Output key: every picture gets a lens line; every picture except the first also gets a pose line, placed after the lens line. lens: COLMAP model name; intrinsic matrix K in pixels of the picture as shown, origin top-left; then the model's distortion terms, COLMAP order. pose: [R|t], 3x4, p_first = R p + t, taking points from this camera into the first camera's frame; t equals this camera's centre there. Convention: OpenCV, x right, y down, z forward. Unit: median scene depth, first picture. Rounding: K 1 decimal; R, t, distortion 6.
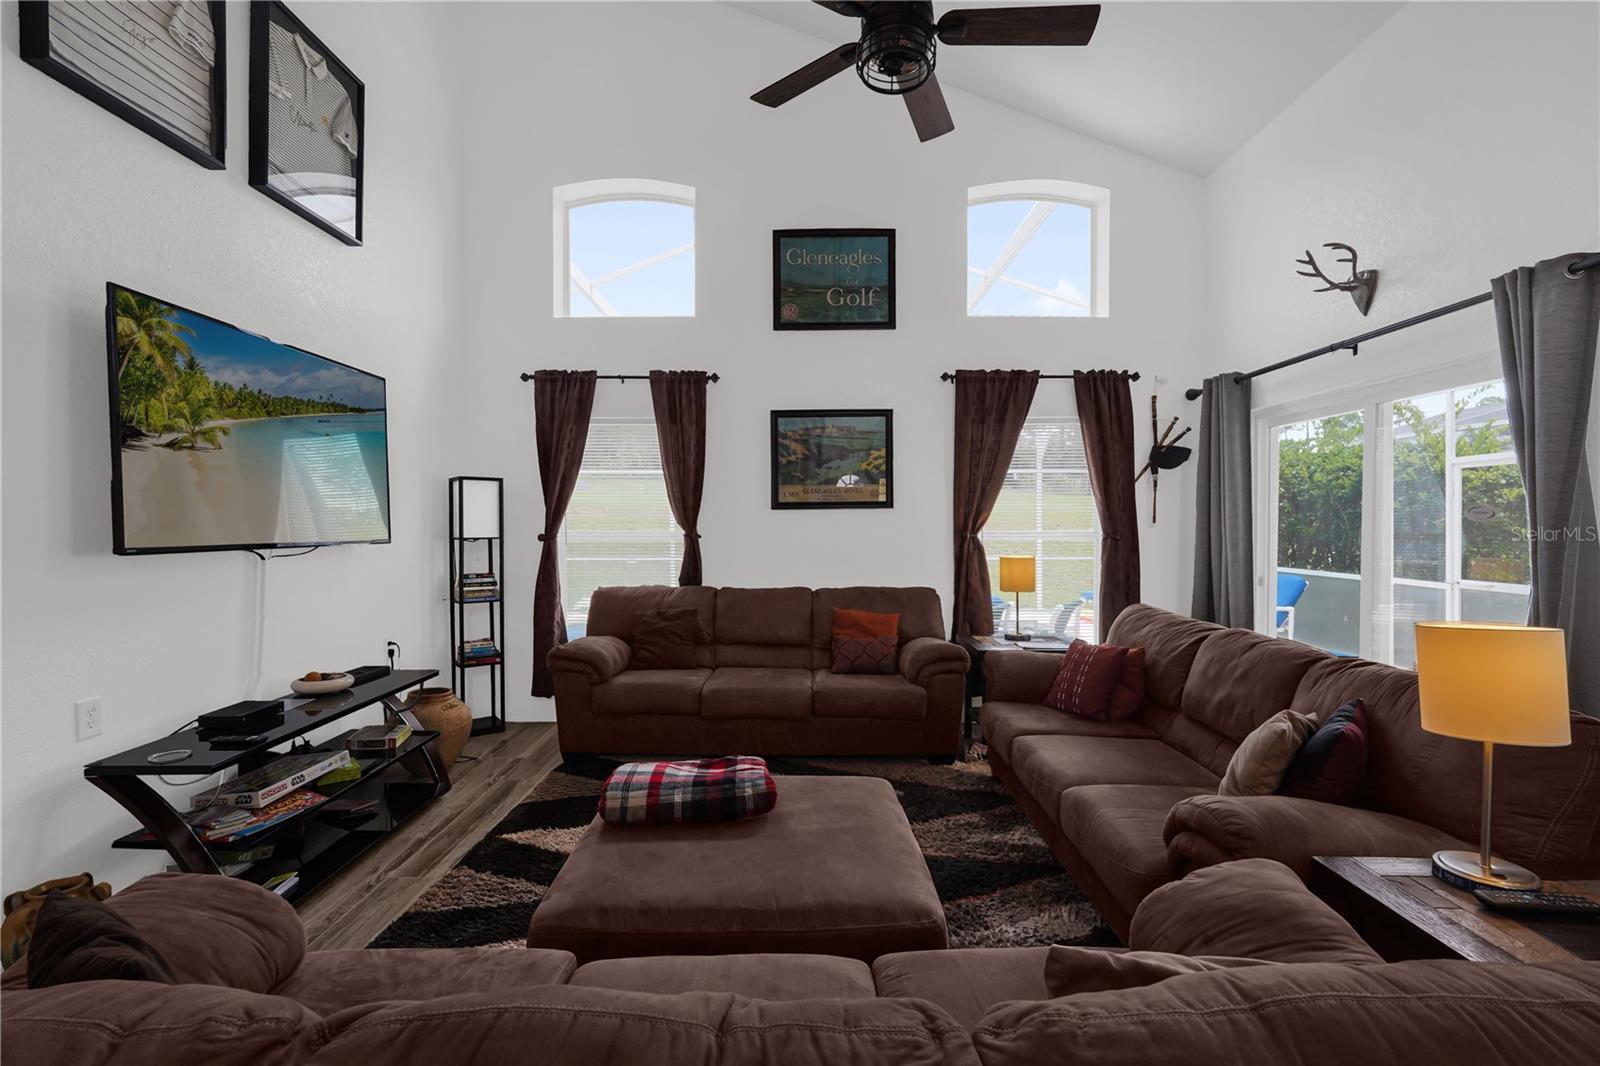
lens RADIAL K [[701.5, 0, 793.1], [0, 701.5, 534.5], [0, 0, 1]] dist [-0.014531, 0.000329]
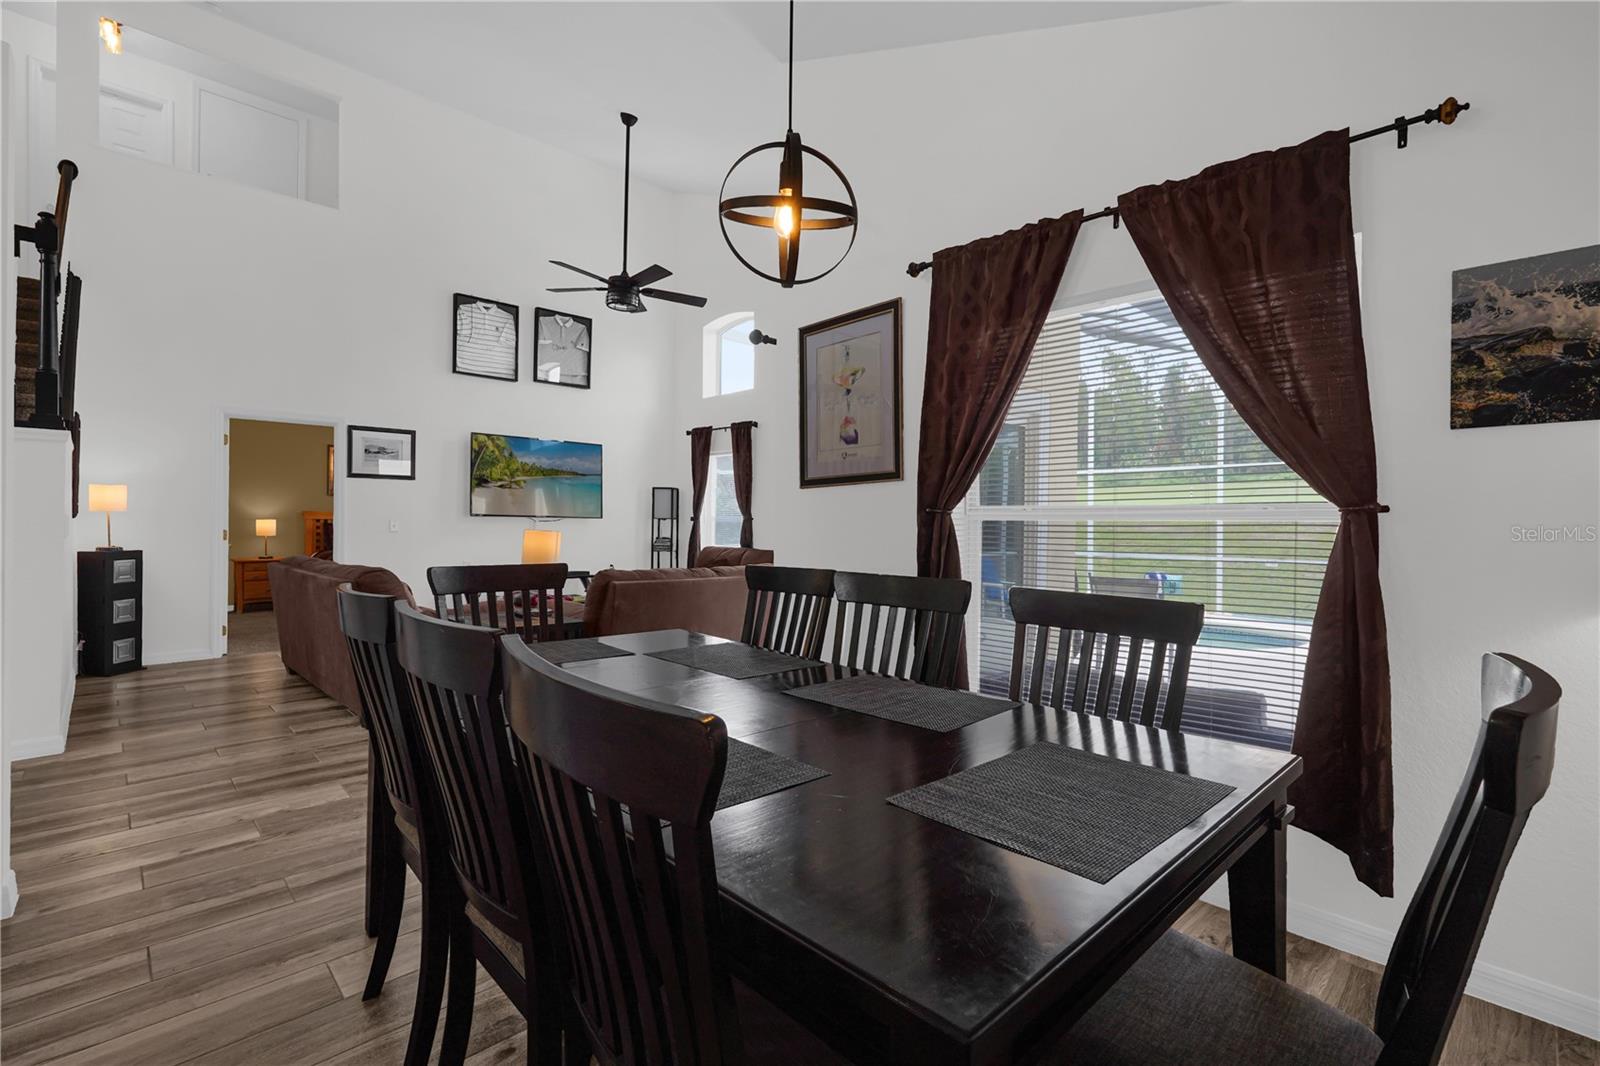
lens RADIAL K [[701.5, 0, 796.1], [0, 701.5, 524.0], [0, 0, 1]] dist [-0.014531, 0.000329]
pose [[0.707441, 0.004745, -0.706757, 1.155633], [-0.017958, 0.999775, -0.011262, 0.033780], [0.706545, 0.020659, 0.707367, -0.115043]]
